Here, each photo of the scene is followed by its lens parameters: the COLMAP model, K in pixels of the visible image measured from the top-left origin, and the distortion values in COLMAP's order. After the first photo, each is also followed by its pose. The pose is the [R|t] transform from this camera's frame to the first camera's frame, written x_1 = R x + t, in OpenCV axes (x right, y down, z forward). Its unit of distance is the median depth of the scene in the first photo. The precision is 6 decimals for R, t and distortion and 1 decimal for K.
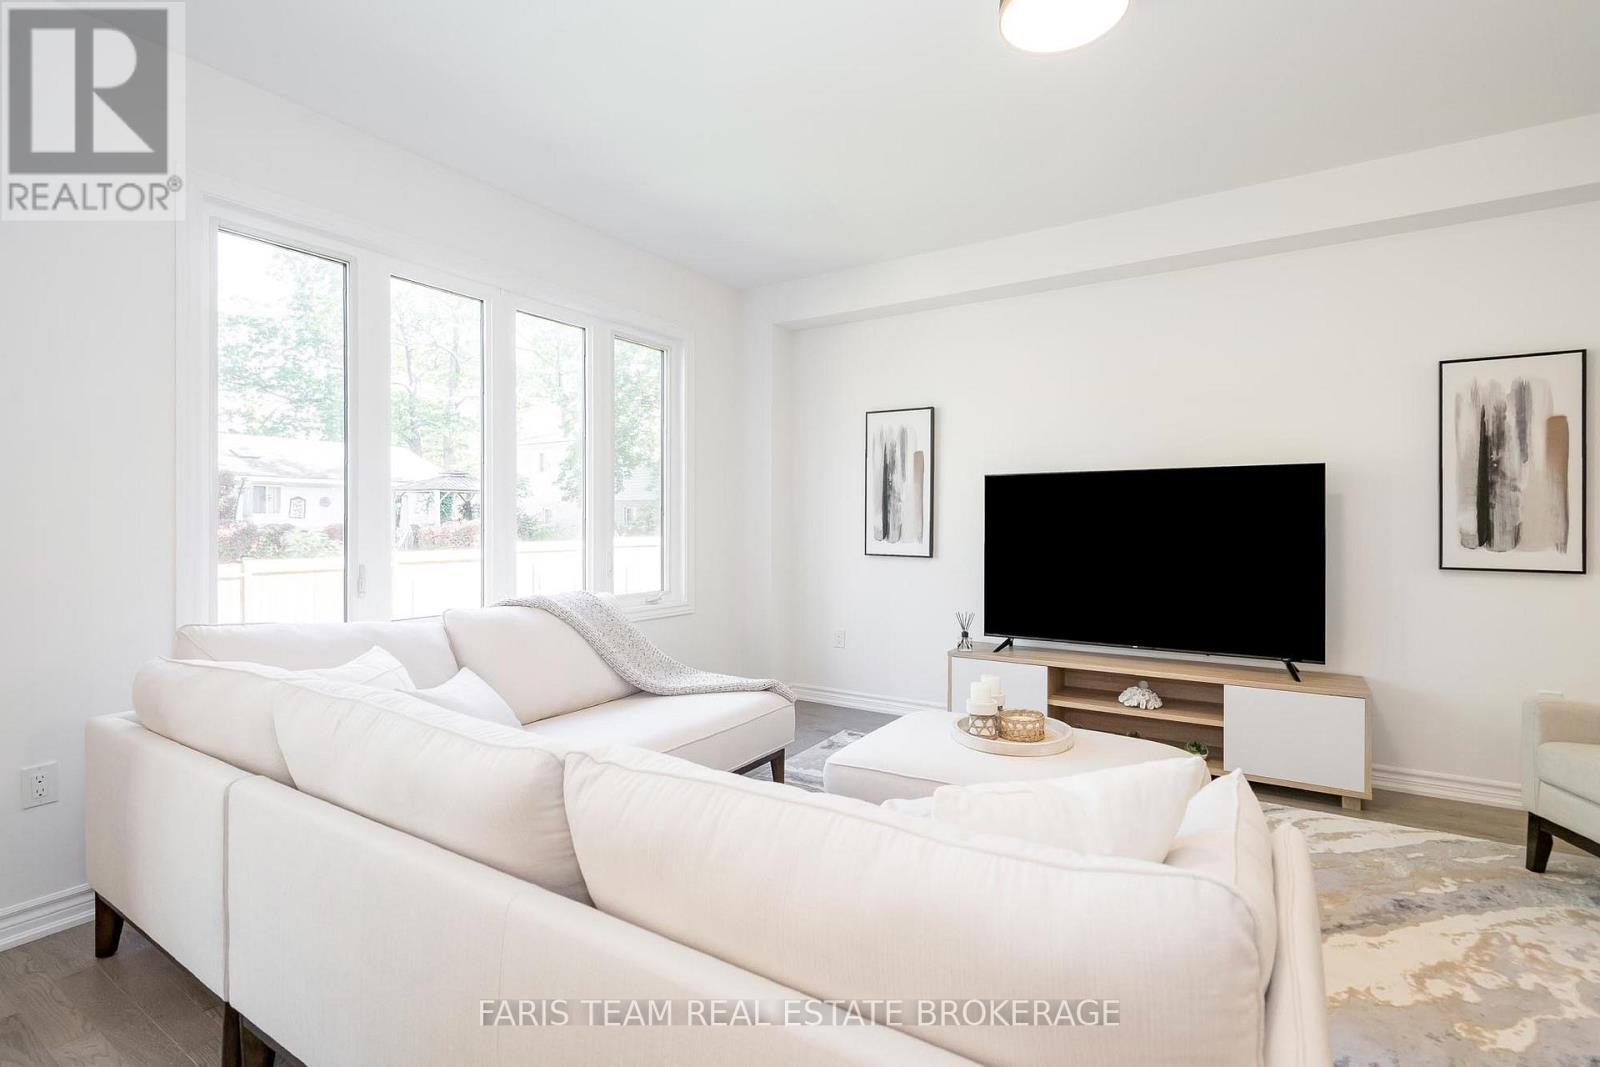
lens RADIAL K [[766.5, 0, 798.9], [0, 766.5, 506.2], [0, 0, 1]] dist [-0.001149, 0.000468]
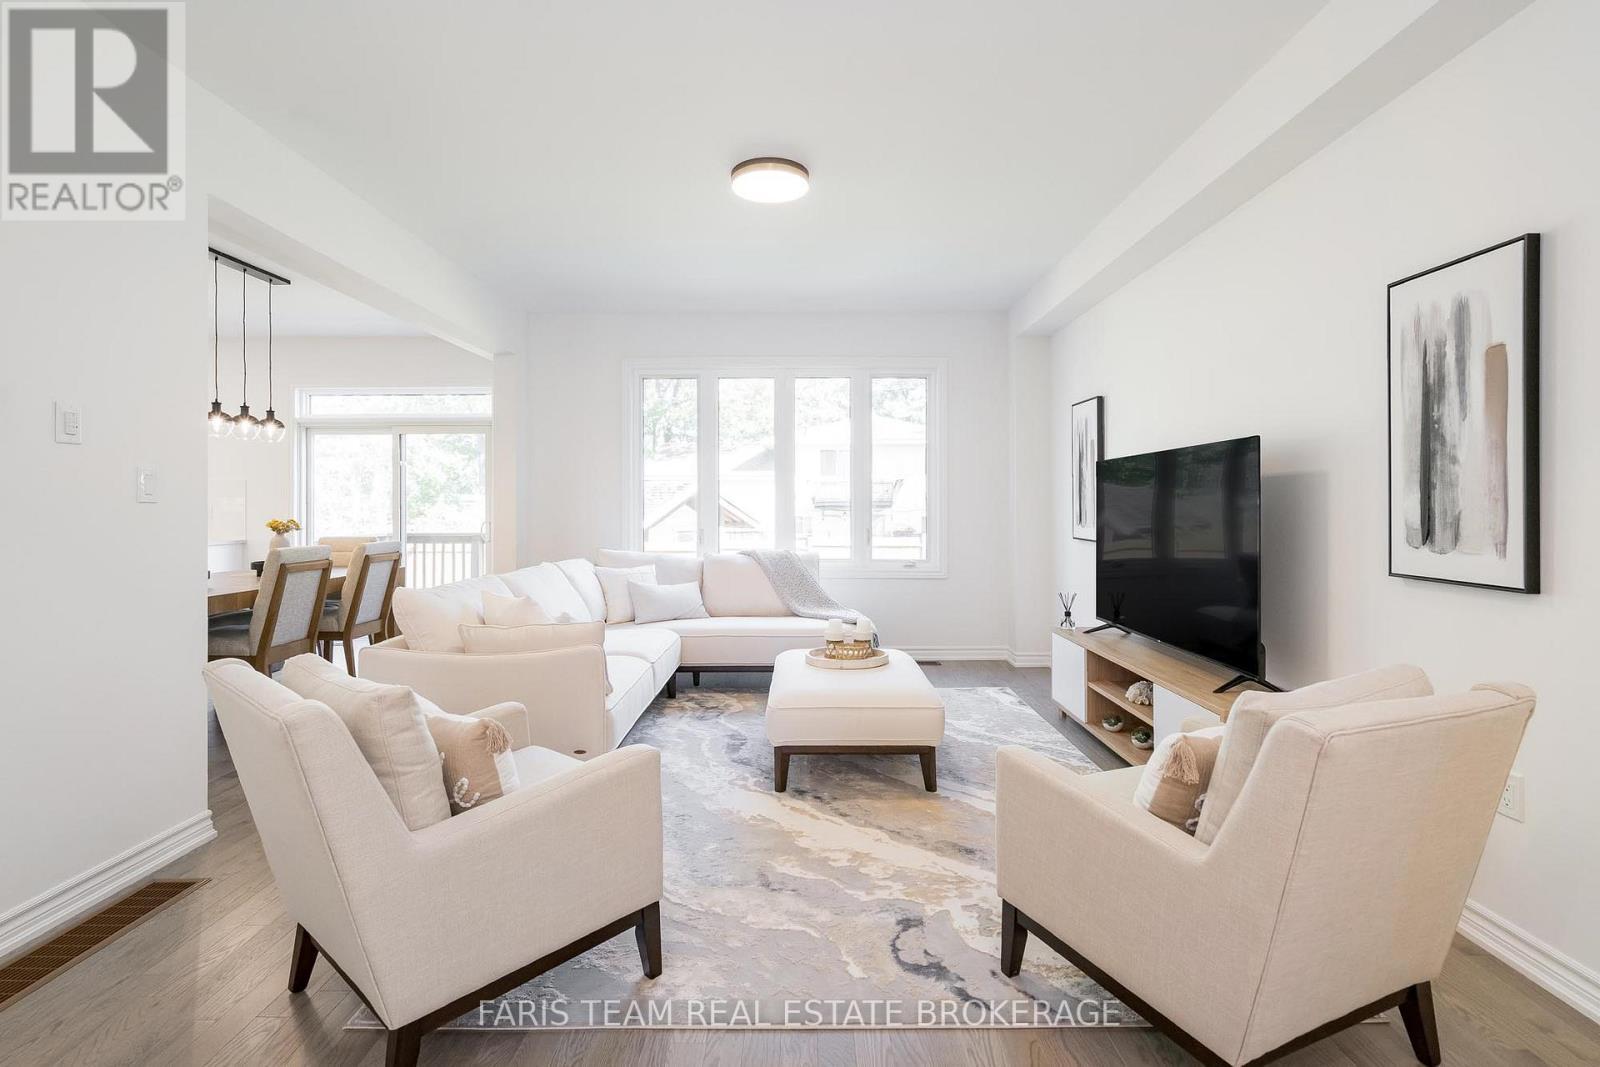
lens RADIAL K [[764.7, 0, 767.0], [0, 764.7, 511.7], [0, 0, 1]] dist [-0.001089, 0.000576]
pose [[0.508824, 0.004574, -0.860859, 1.188948], [0.021631, 0.999602, 0.018097, -0.002902], [0.860599, -0.027830, 0.508522, 0.138424]]
